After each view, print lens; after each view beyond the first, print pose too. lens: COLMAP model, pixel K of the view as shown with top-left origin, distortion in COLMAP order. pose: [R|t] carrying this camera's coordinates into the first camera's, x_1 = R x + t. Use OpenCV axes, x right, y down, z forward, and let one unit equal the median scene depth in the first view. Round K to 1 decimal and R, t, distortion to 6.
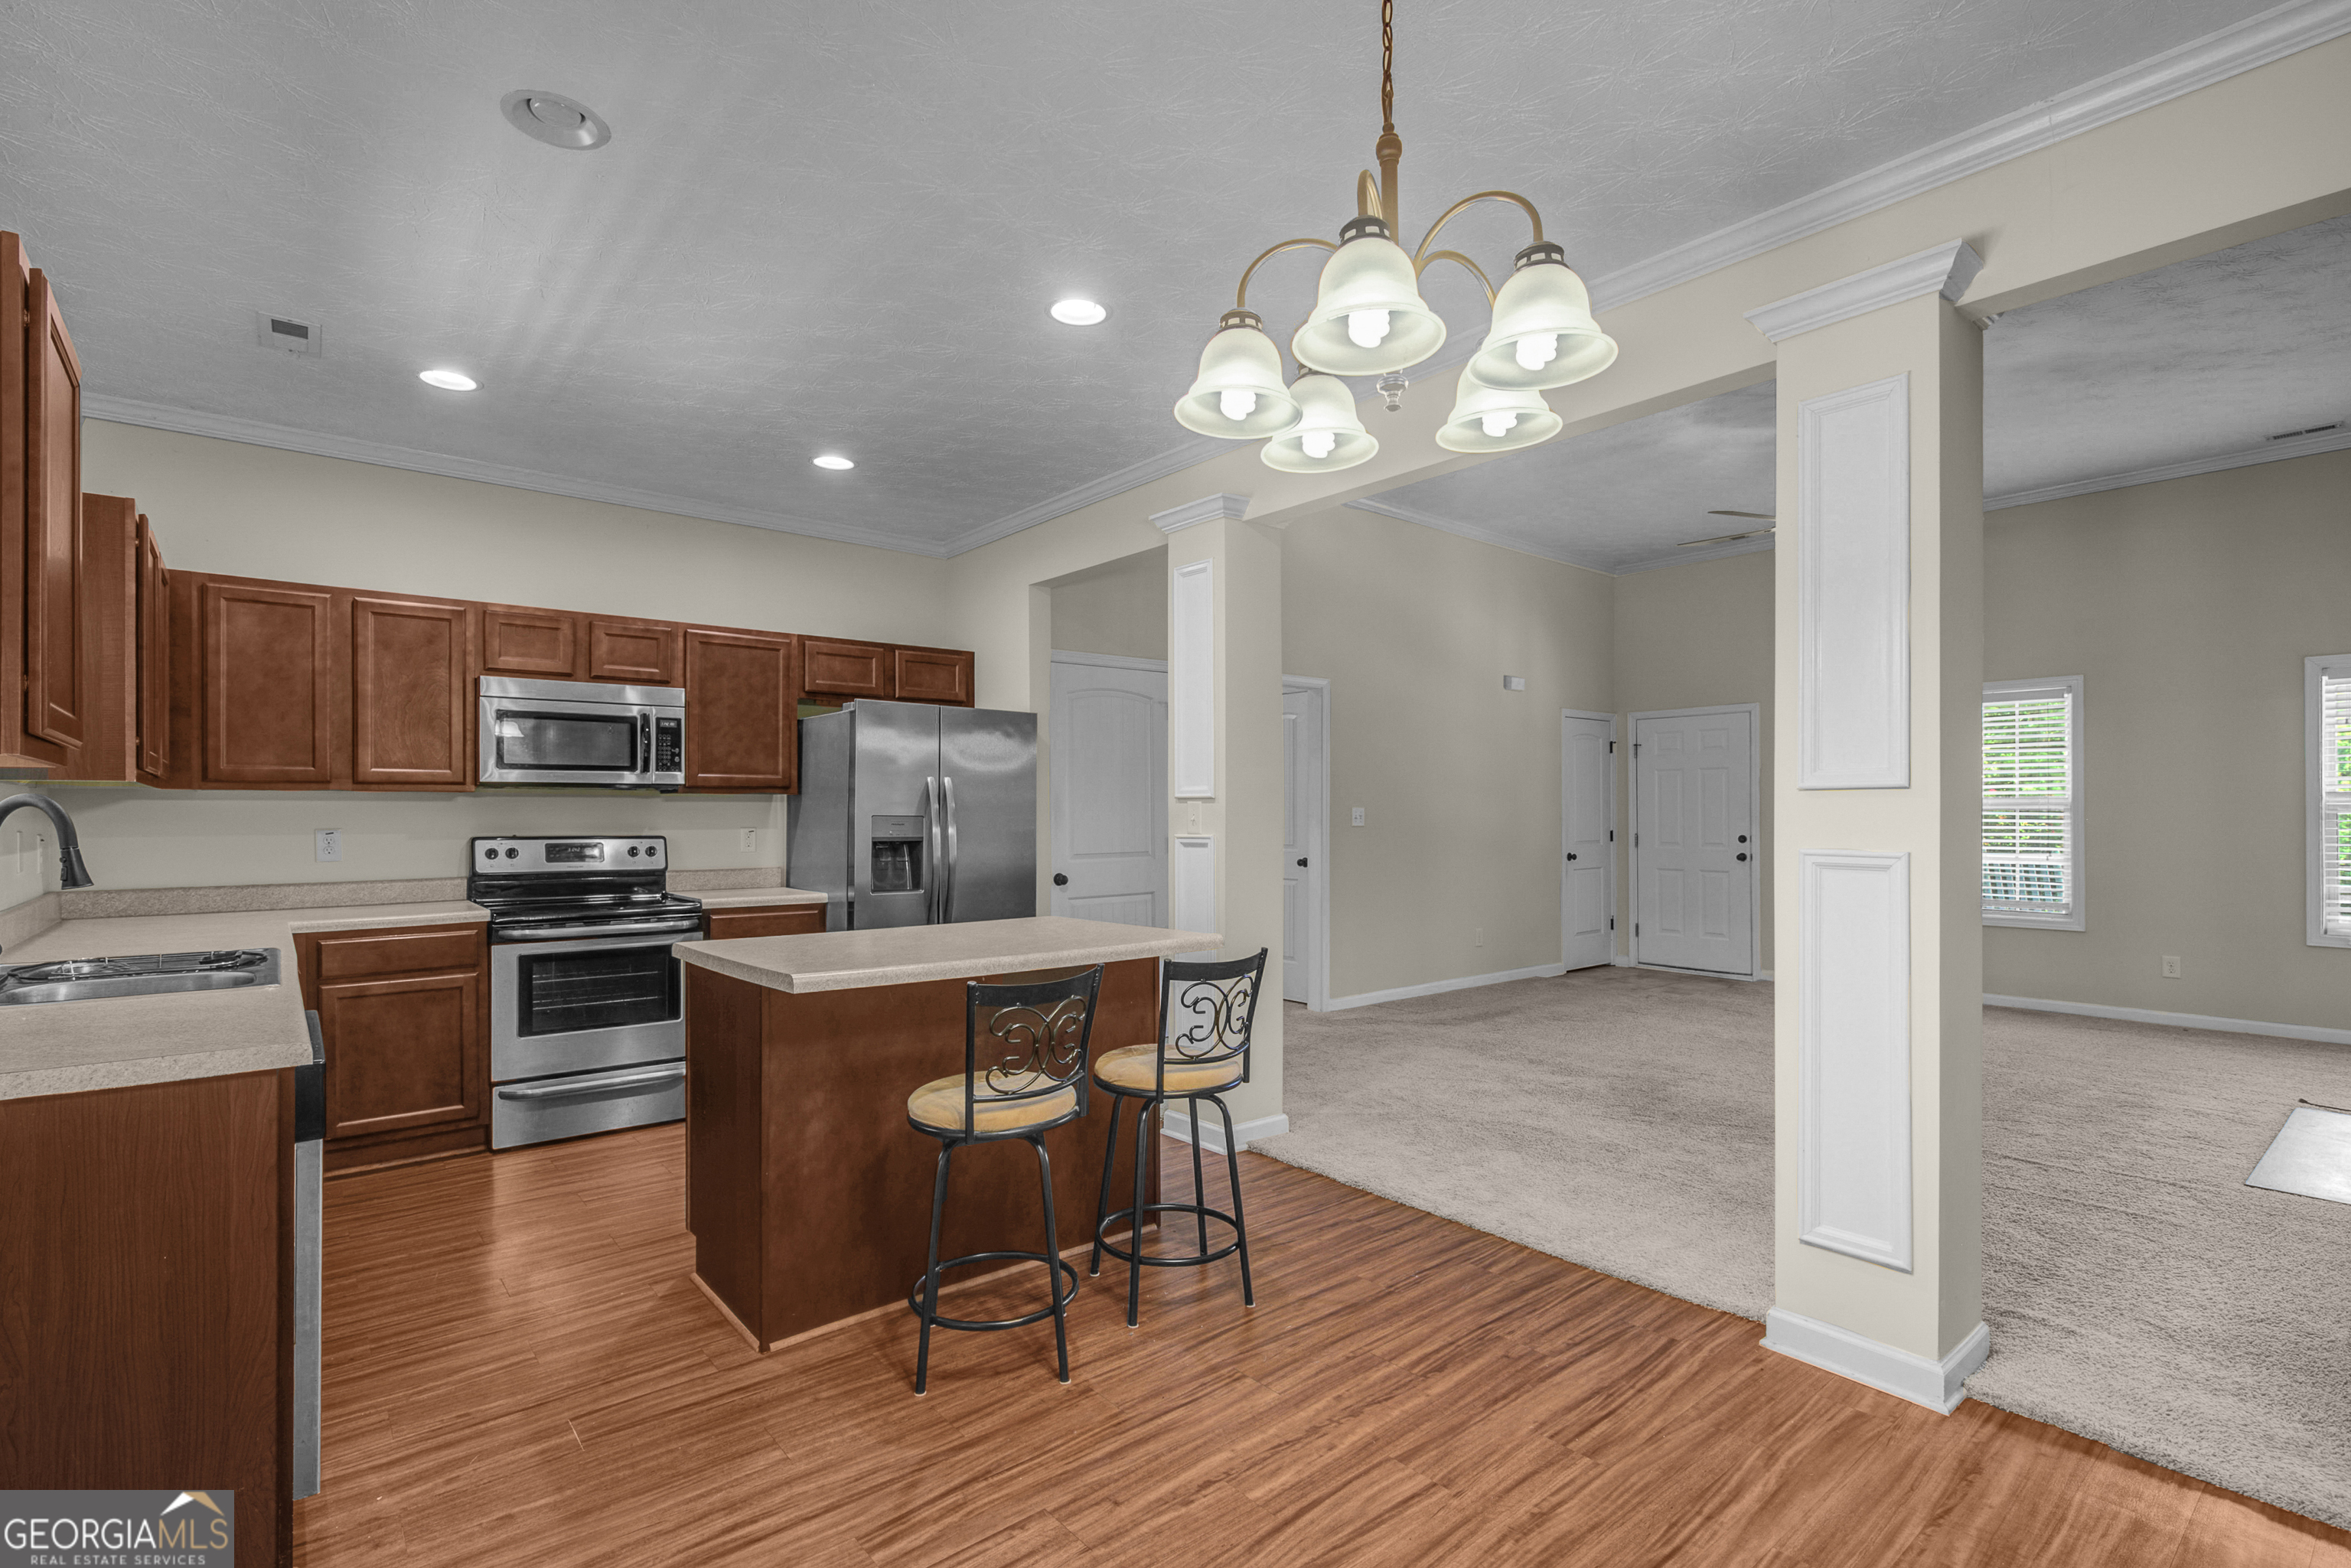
lens RADIAL K [[1101.7, 0, 1157.6], [0, 1101.7, 817.7], [0, 0, 1]] dist [-0.001640, -0.000653]
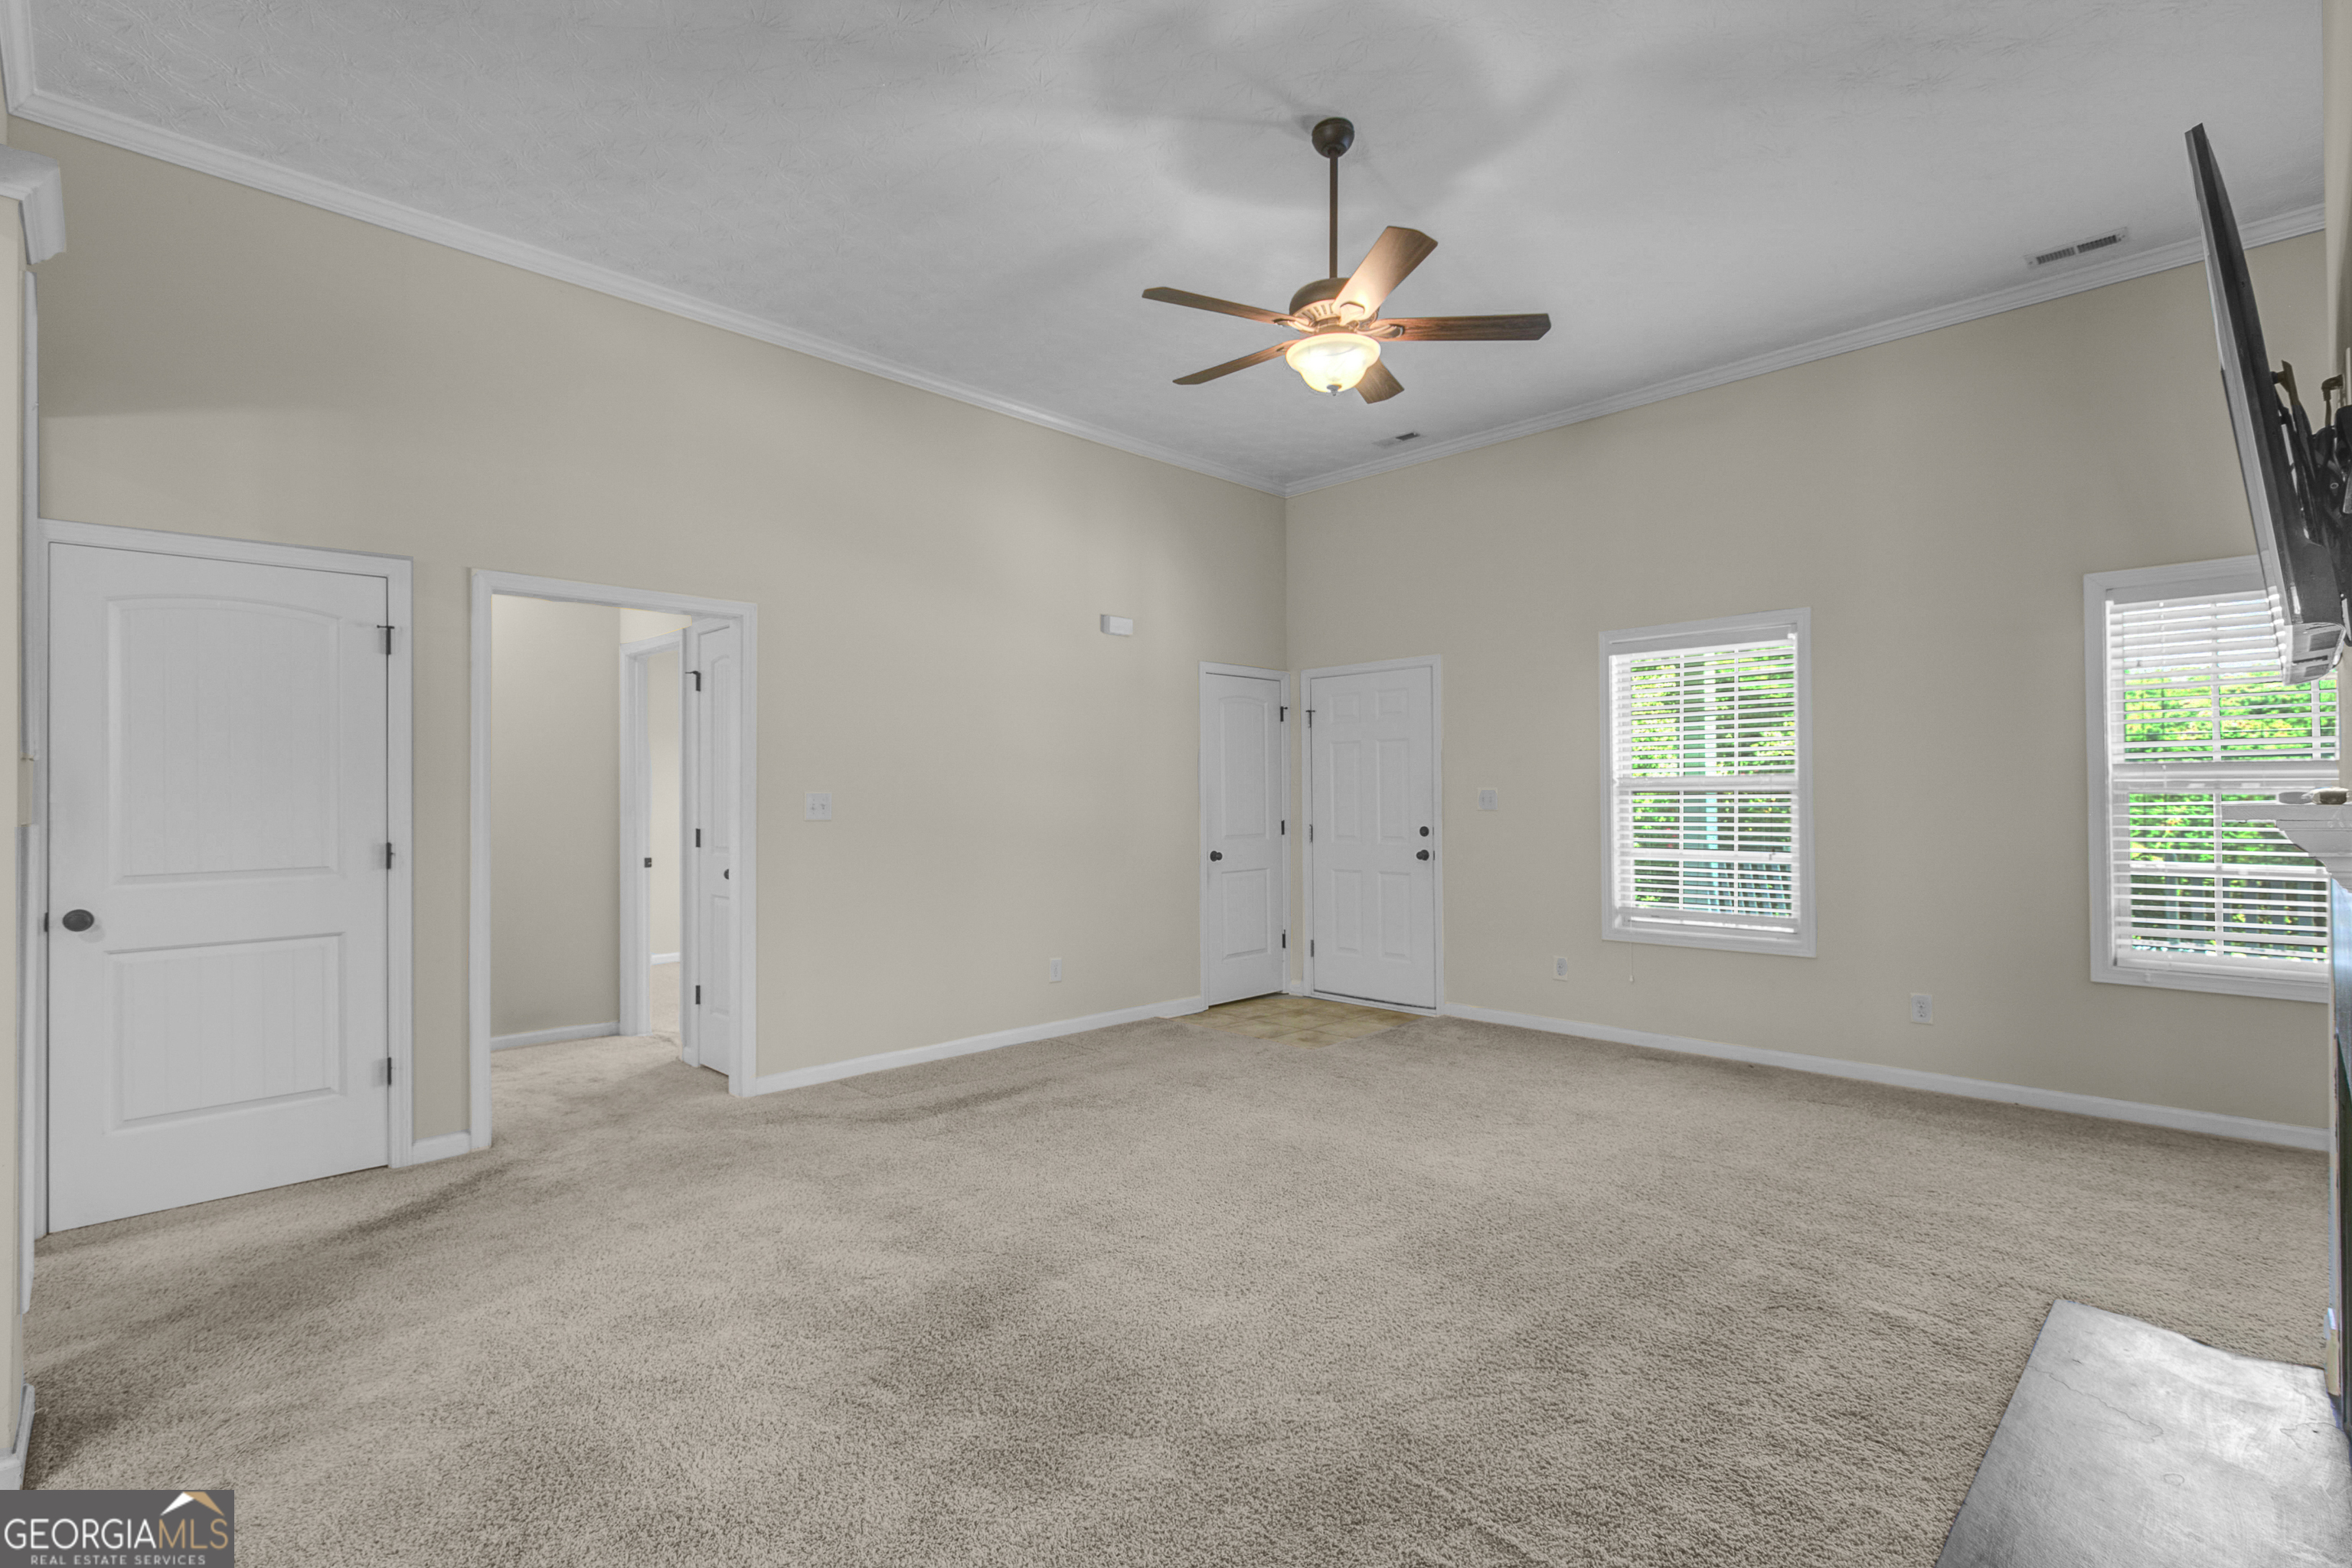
lens RADIAL K [[1102.3, 0, 1163.7], [0, 1102.3, 795.3], [0, 0, 1]] dist [-0.001640, -0.000653]
pose [[0.996099, -0.004926, 0.088106, 0.344071], [0.005549, 0.999961, -0.006820, -0.001802], [-0.088069, 0.007283, 0.996088, 0.305484]]
